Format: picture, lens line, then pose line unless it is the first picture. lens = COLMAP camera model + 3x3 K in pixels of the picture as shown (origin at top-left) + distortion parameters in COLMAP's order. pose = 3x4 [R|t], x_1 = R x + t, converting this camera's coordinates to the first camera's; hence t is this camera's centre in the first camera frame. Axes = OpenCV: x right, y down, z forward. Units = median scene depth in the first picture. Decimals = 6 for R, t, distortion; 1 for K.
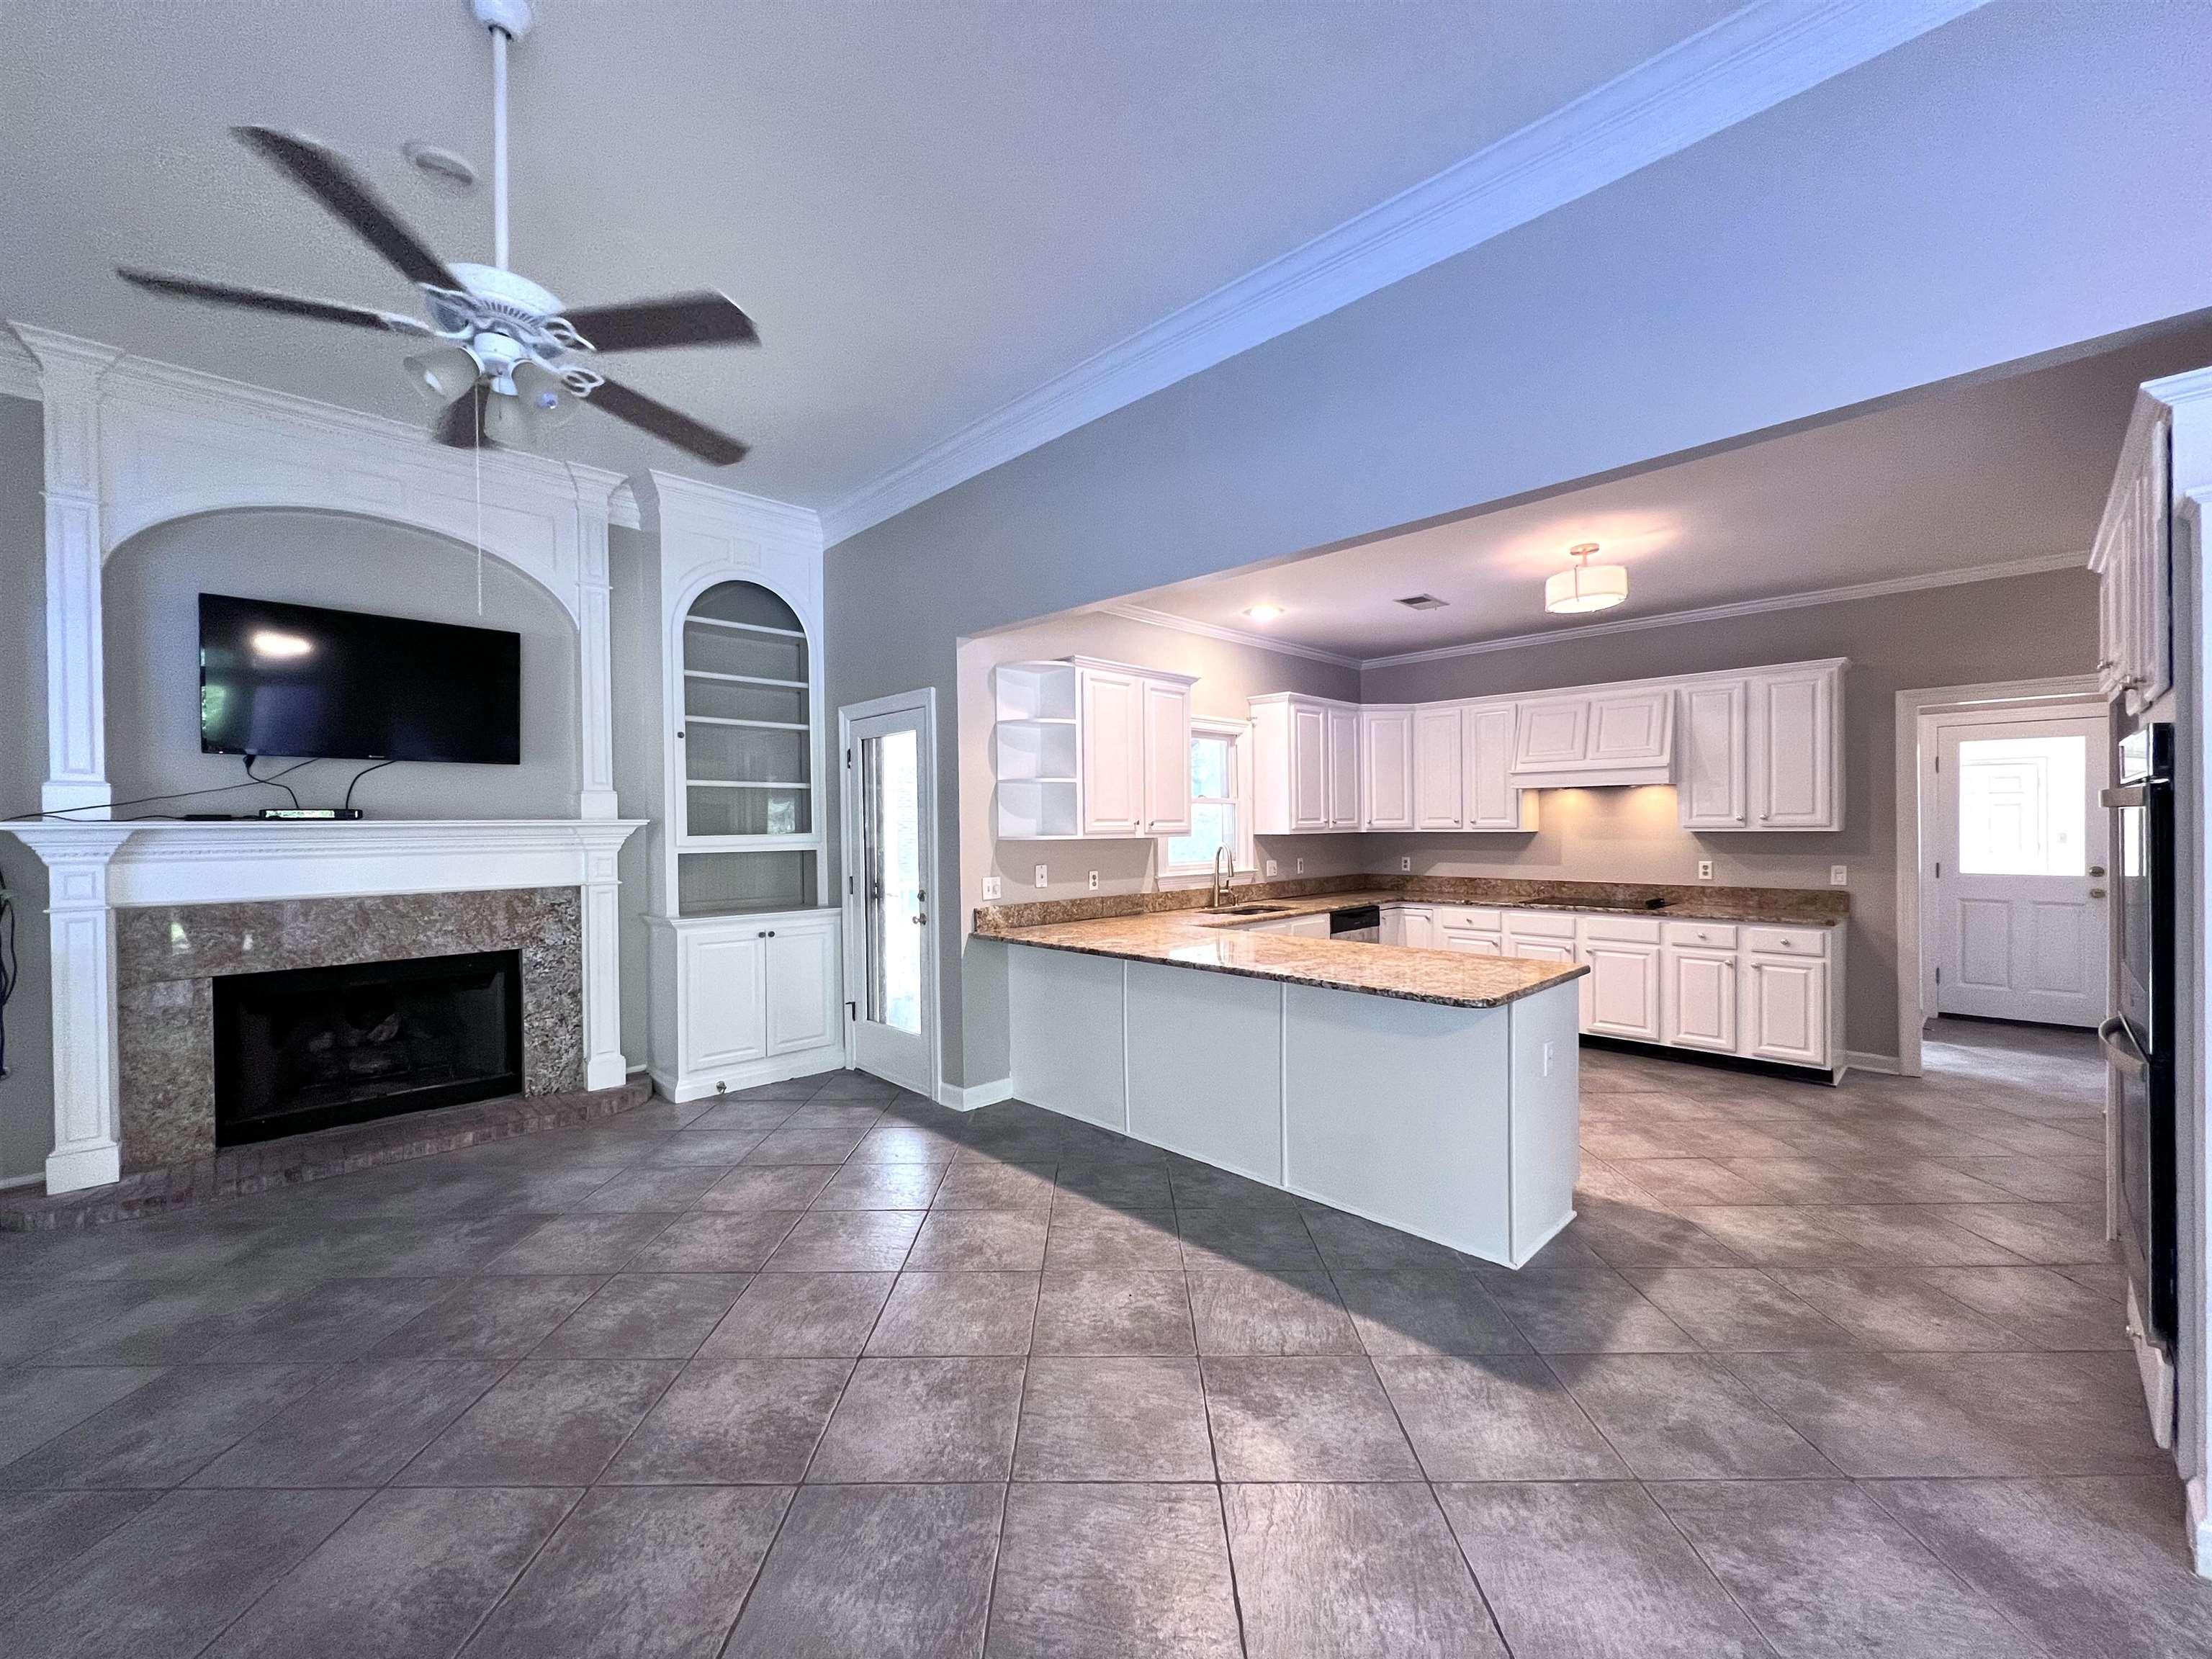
lens RADIAL K [[894.7, 0, 1102.1], [0, 894.7, 832.0], [0, 0, 1]] dist [-0.002332, -0.000092]
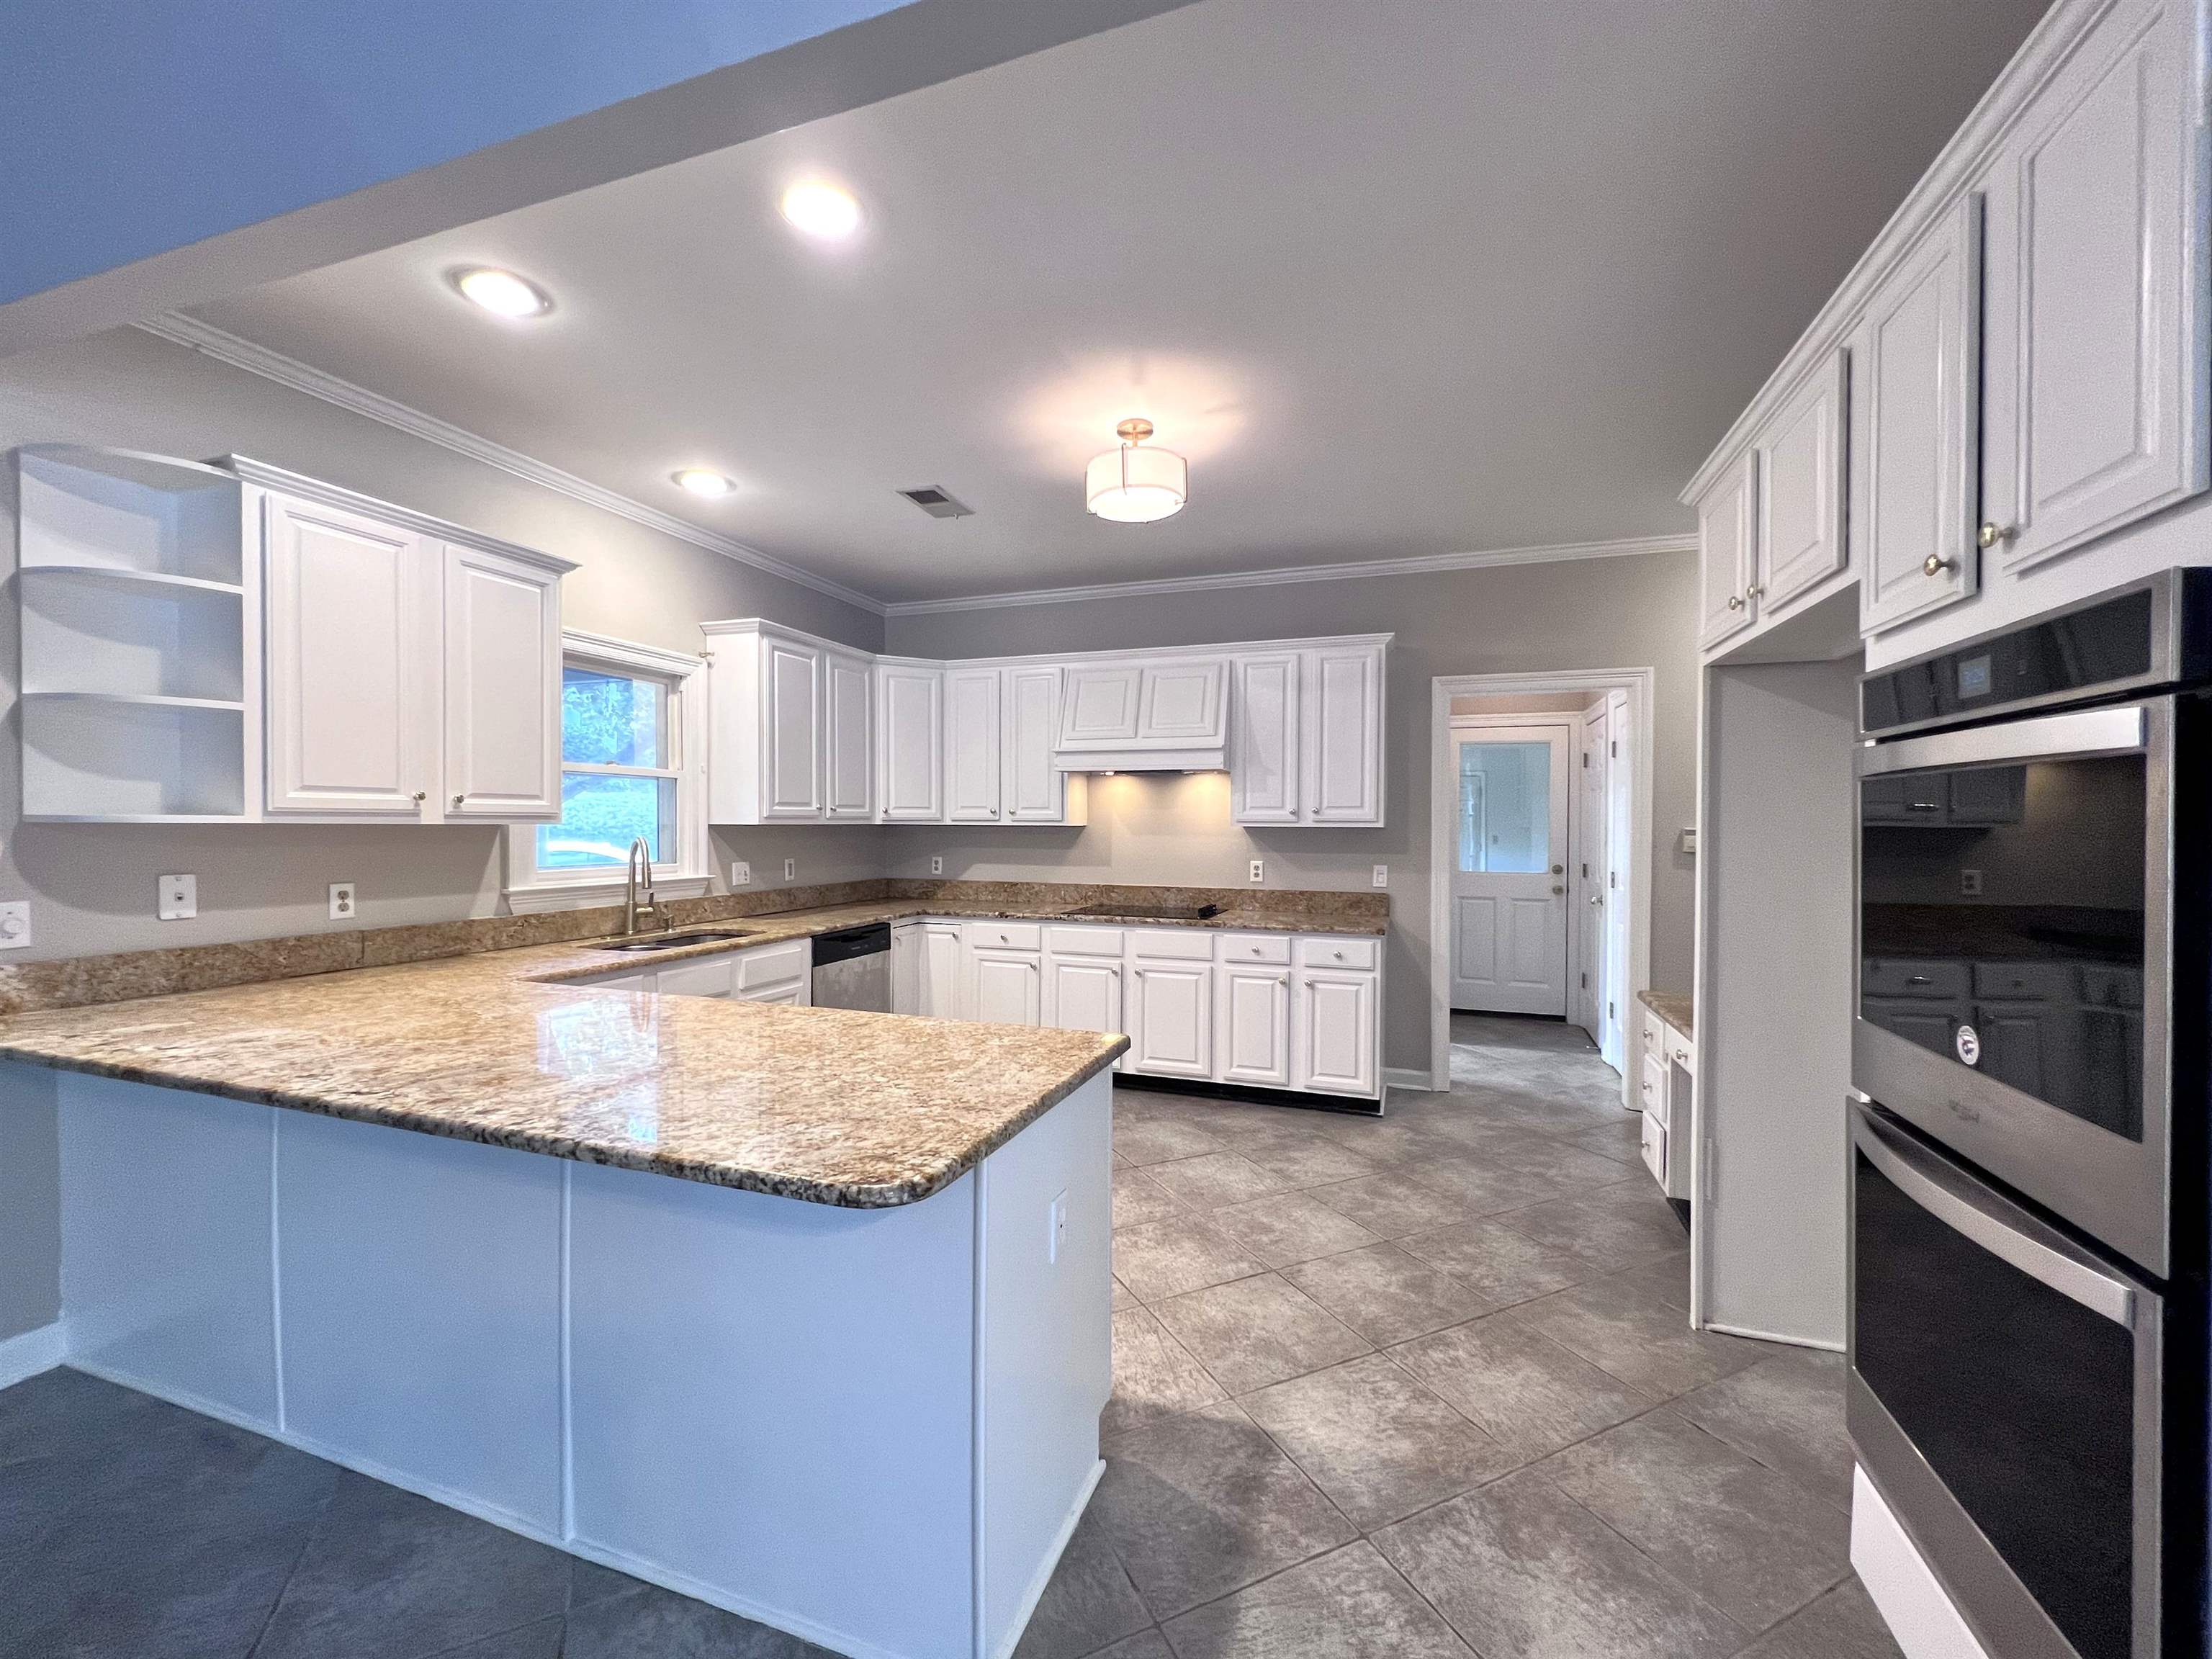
lens RADIAL K [[894.7, 0, 1108.8], [0, 894.7, 832.5], [0, 0, 1]] dist [-0.002332, -0.000092]
pose [[0.897357, 0.010080, 0.441190, 0.168808], [-0.010344, 0.999945, -0.001807, 0.008062], [-0.441184, -0.002943, 0.897412, 0.296082]]
